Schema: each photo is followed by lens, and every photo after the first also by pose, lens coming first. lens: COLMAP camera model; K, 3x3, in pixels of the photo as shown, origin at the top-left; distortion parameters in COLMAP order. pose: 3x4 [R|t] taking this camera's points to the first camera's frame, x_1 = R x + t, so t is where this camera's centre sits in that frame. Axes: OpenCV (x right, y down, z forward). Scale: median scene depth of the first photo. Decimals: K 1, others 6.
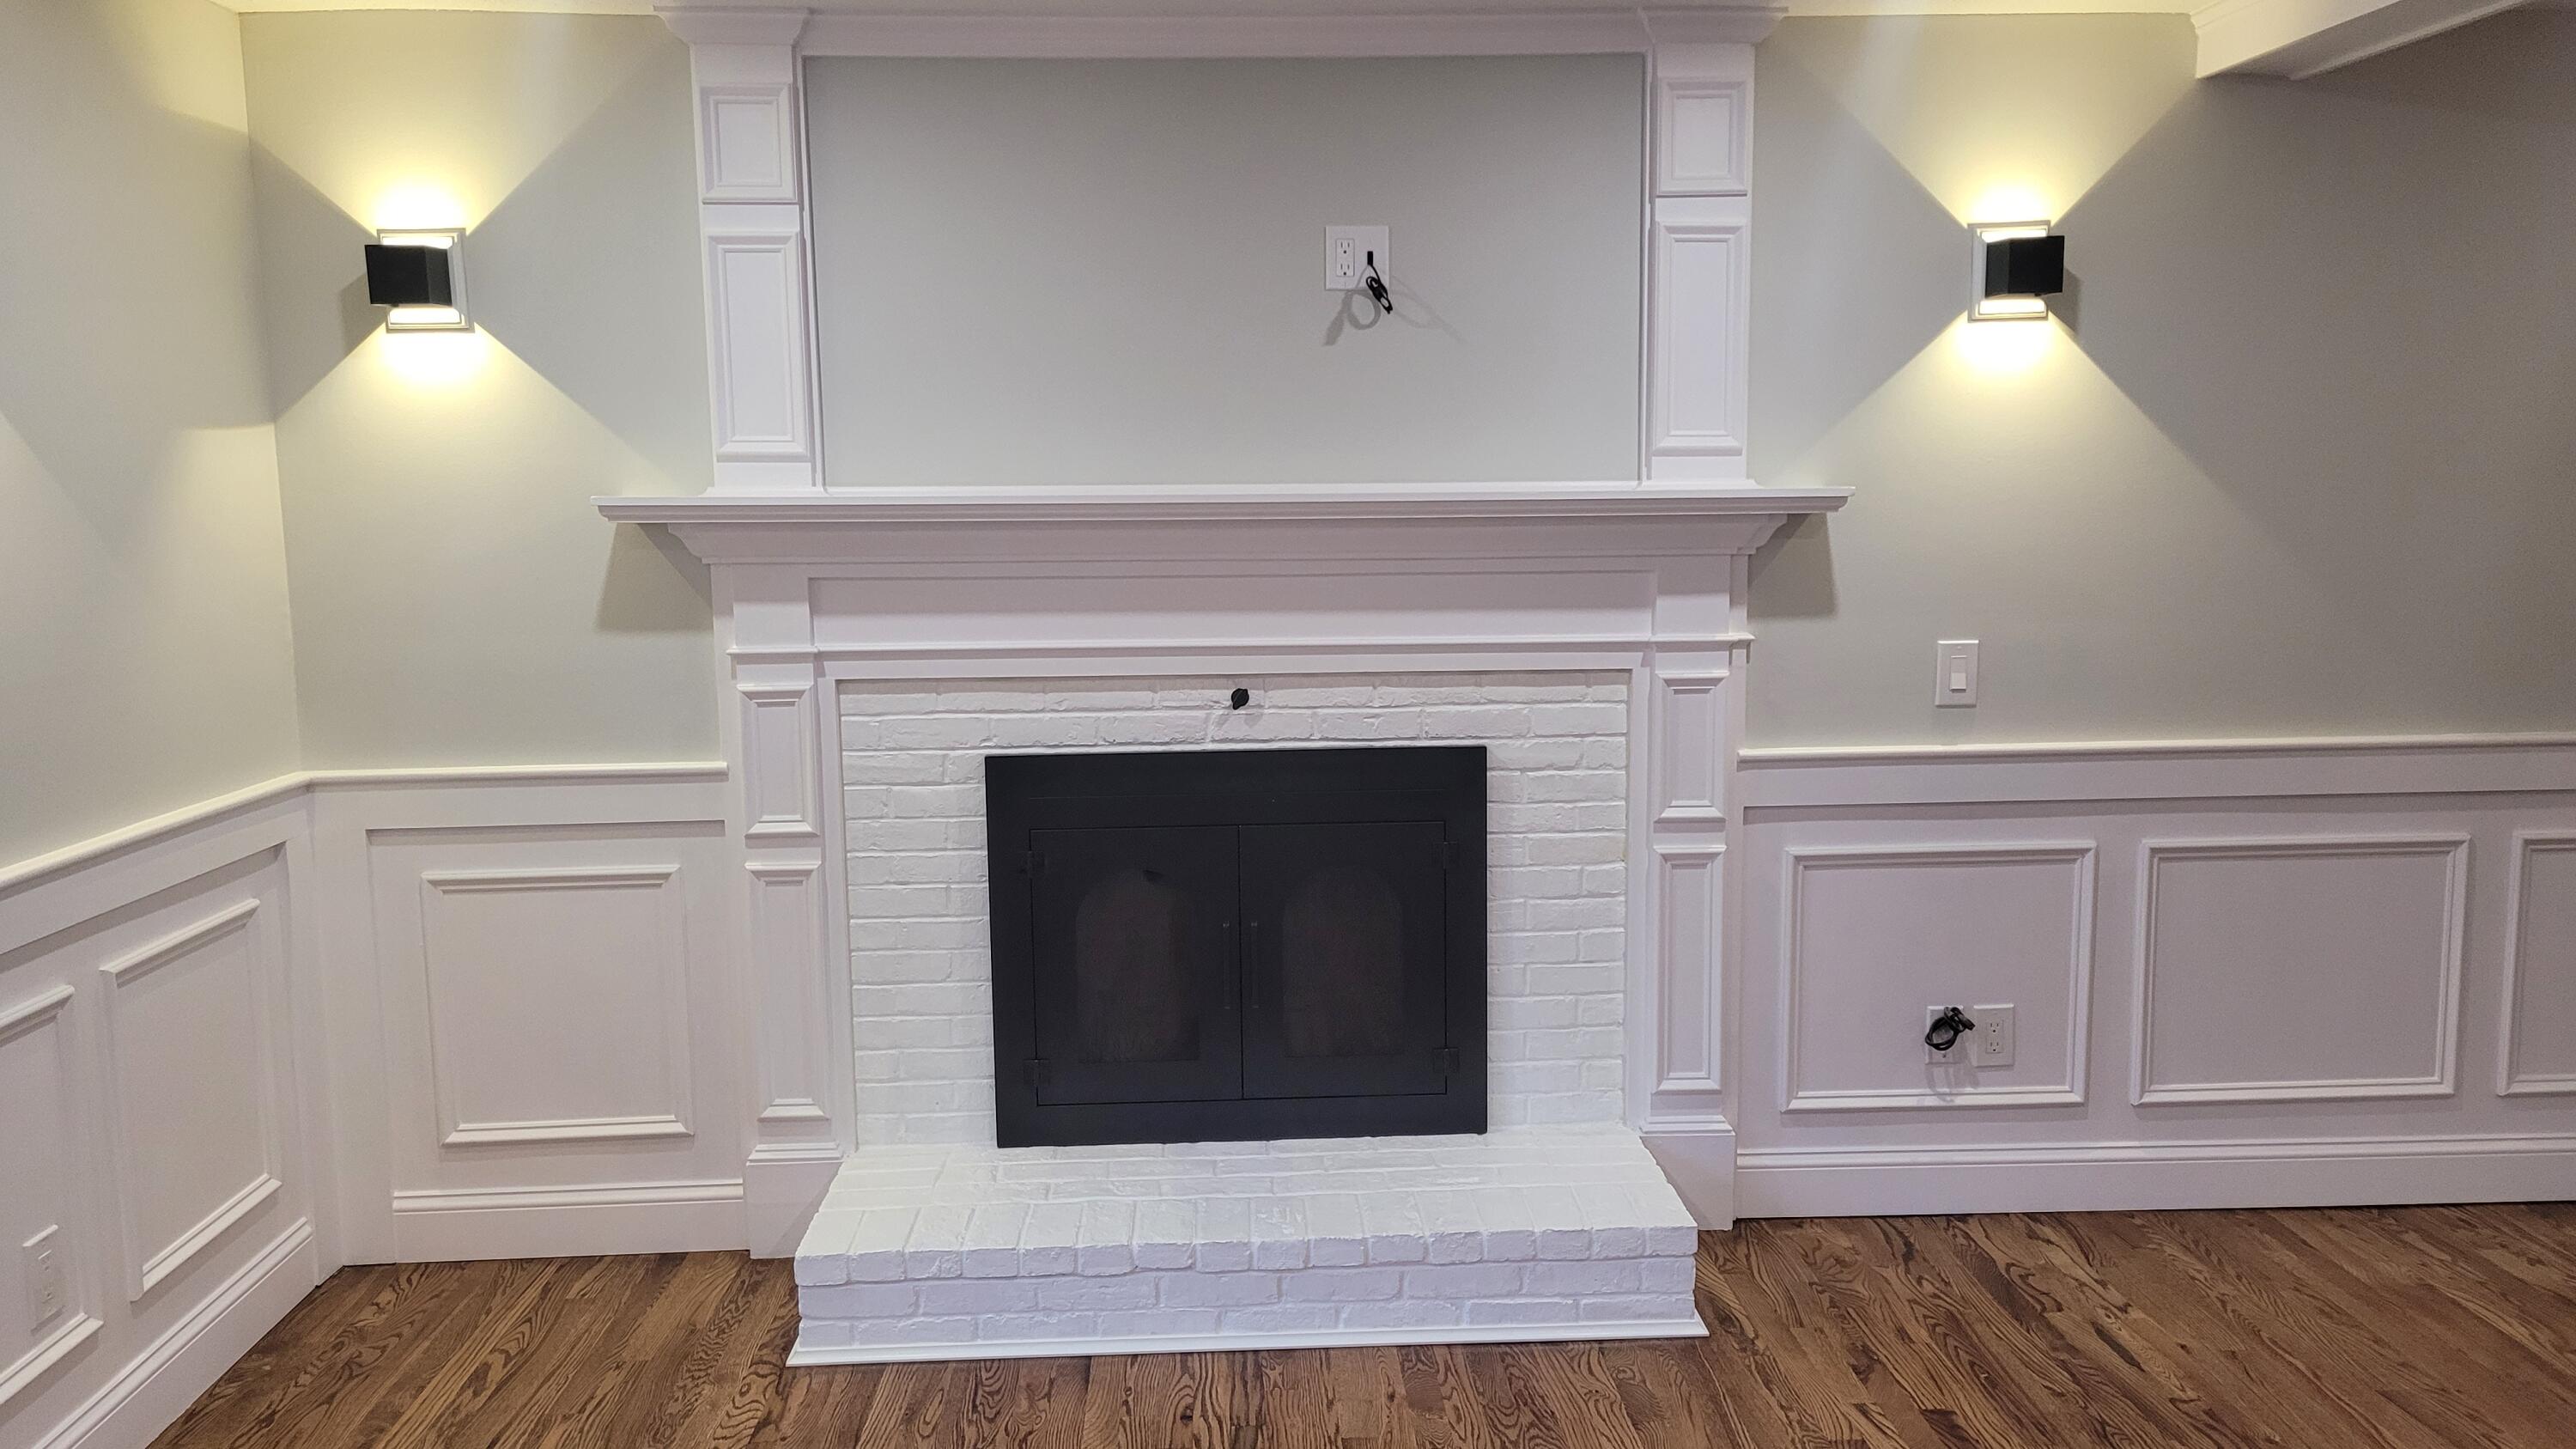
lens RADIAL K [[1928.7, 0, 1288.0], [0, 1928.7, 724.5], [0, 0, 1]] dist [0.063545, -0.049326]
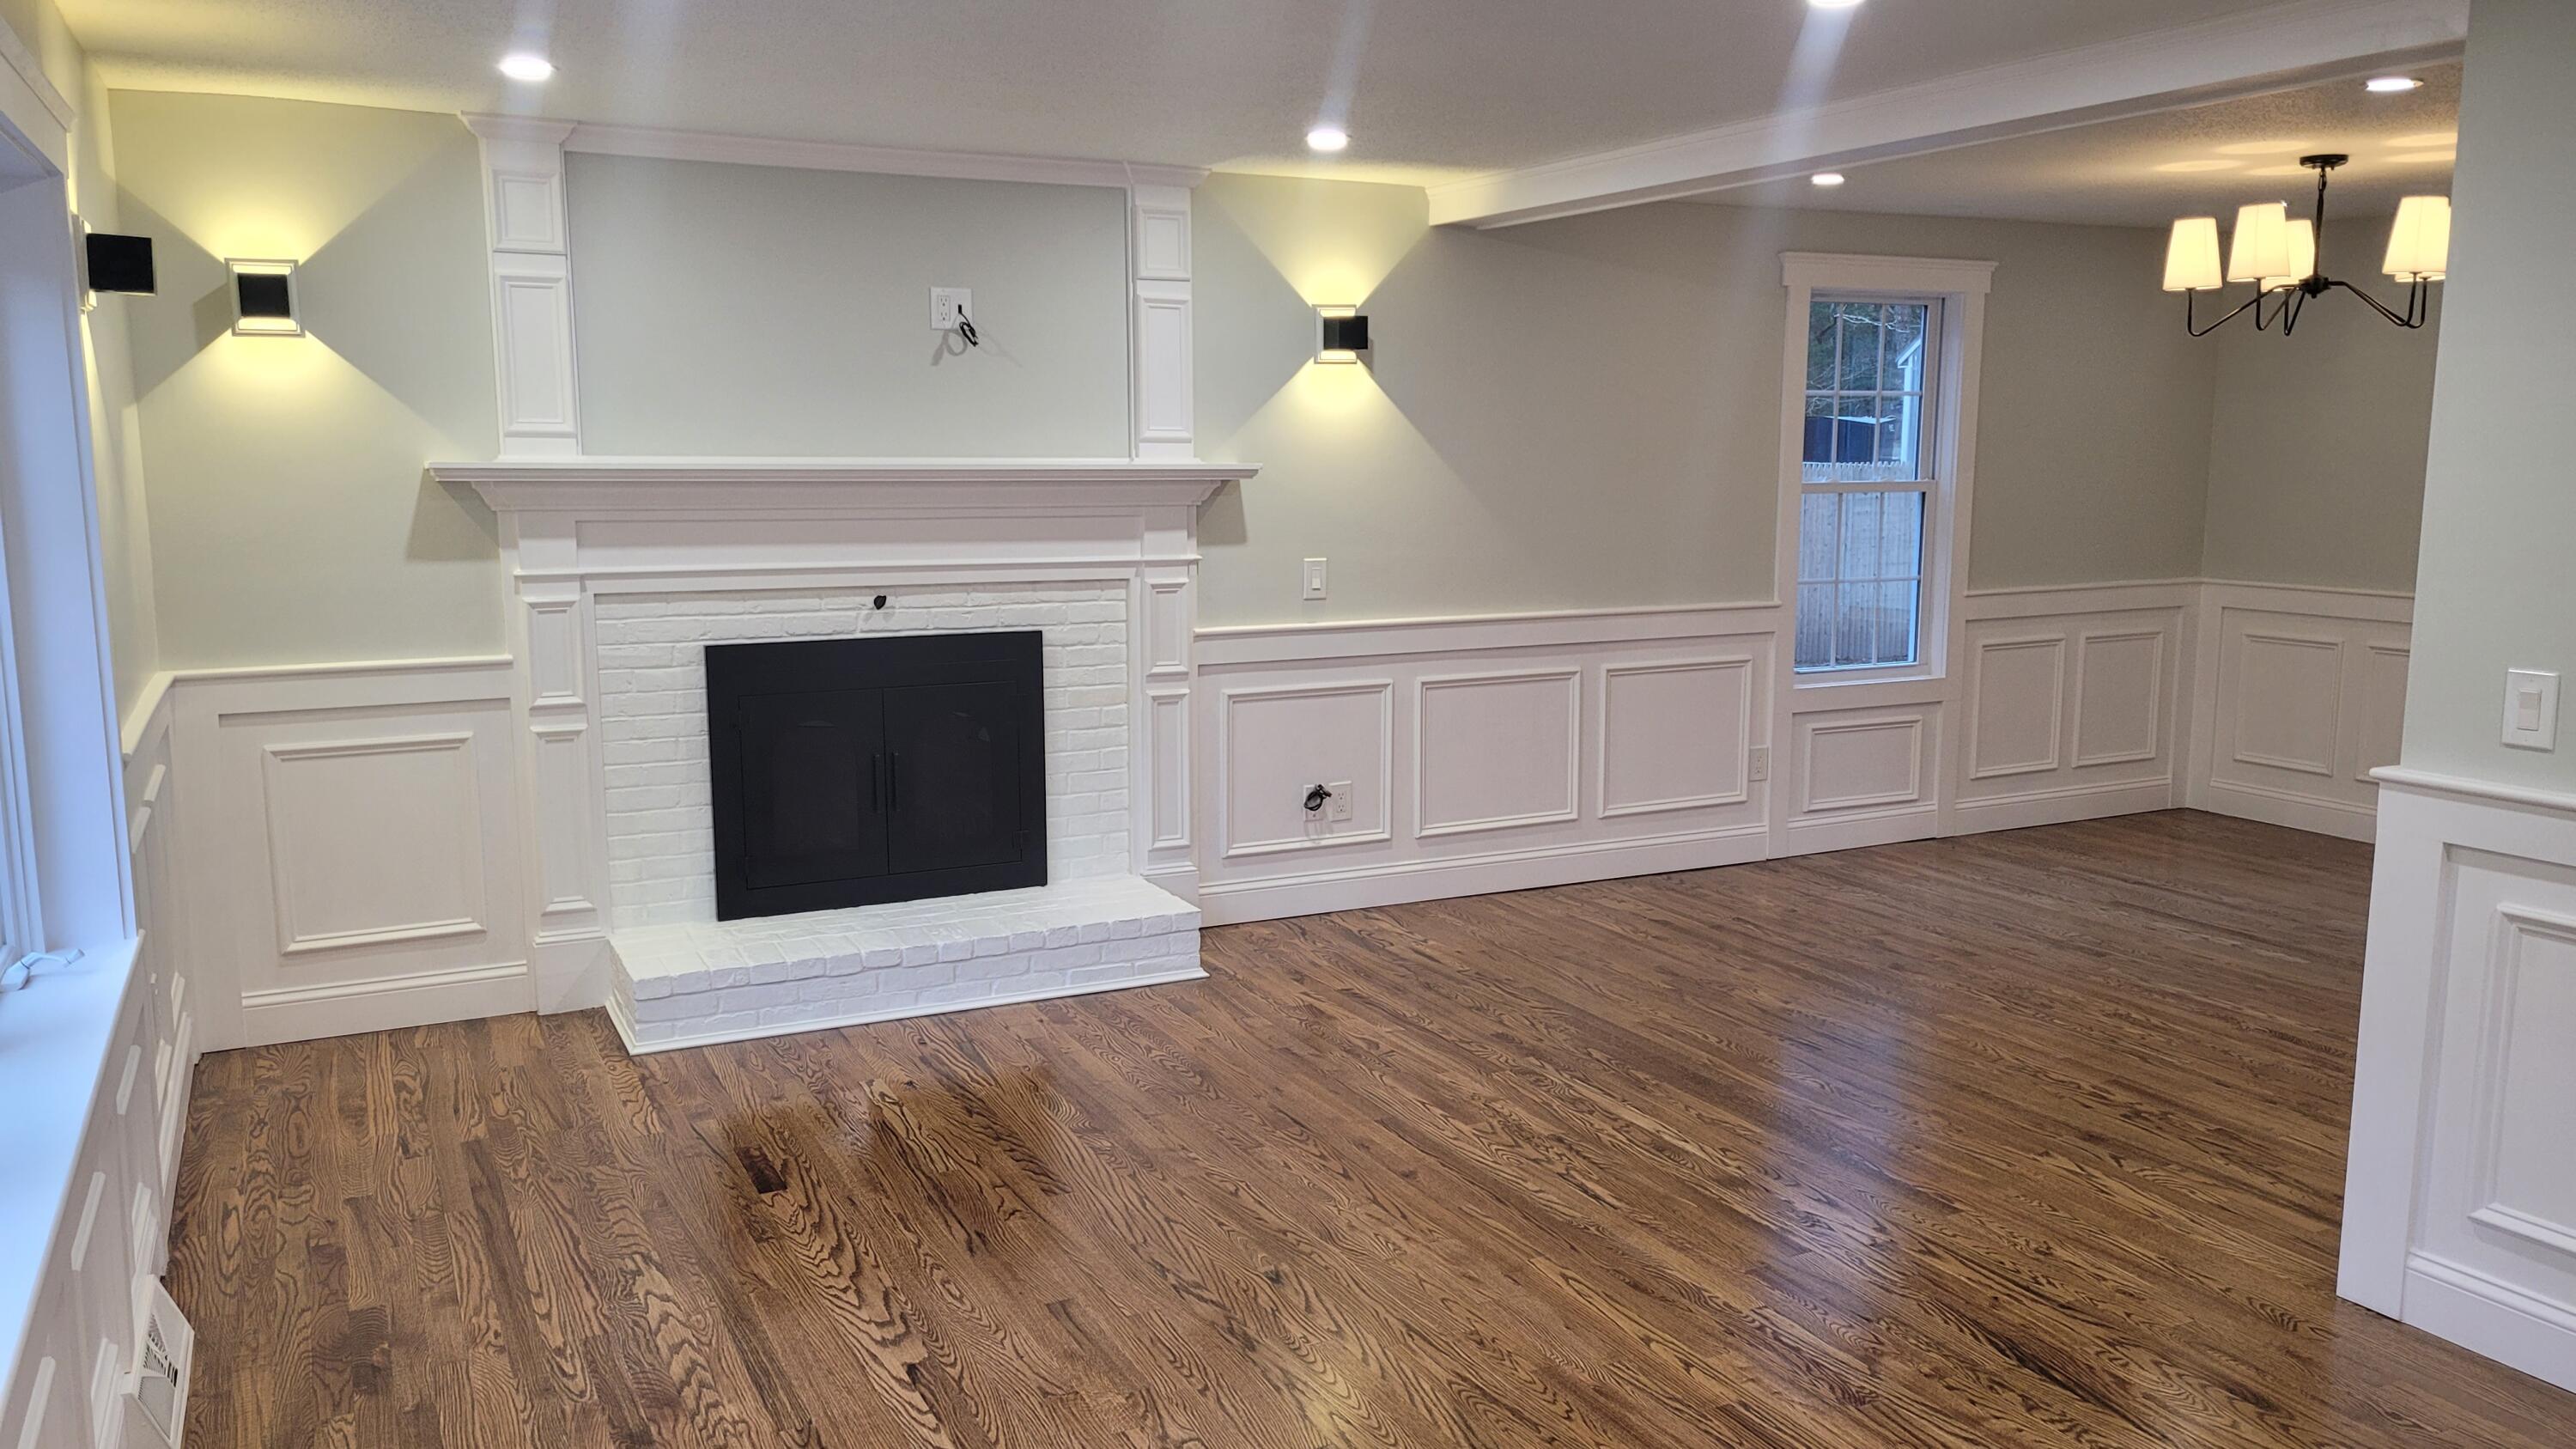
lens RADIAL K [[1928.7, 0, 1288.0], [0, 1928.7, 724.5], [0, 0, 1]] dist [0.063545, -0.049326]
pose [[0.914331, -0.046460, 0.402294, -0.342867], [0.040970, 0.998913, 0.022245, 0.060482], [-0.402890, -0.003857, 0.915240, -0.488234]]
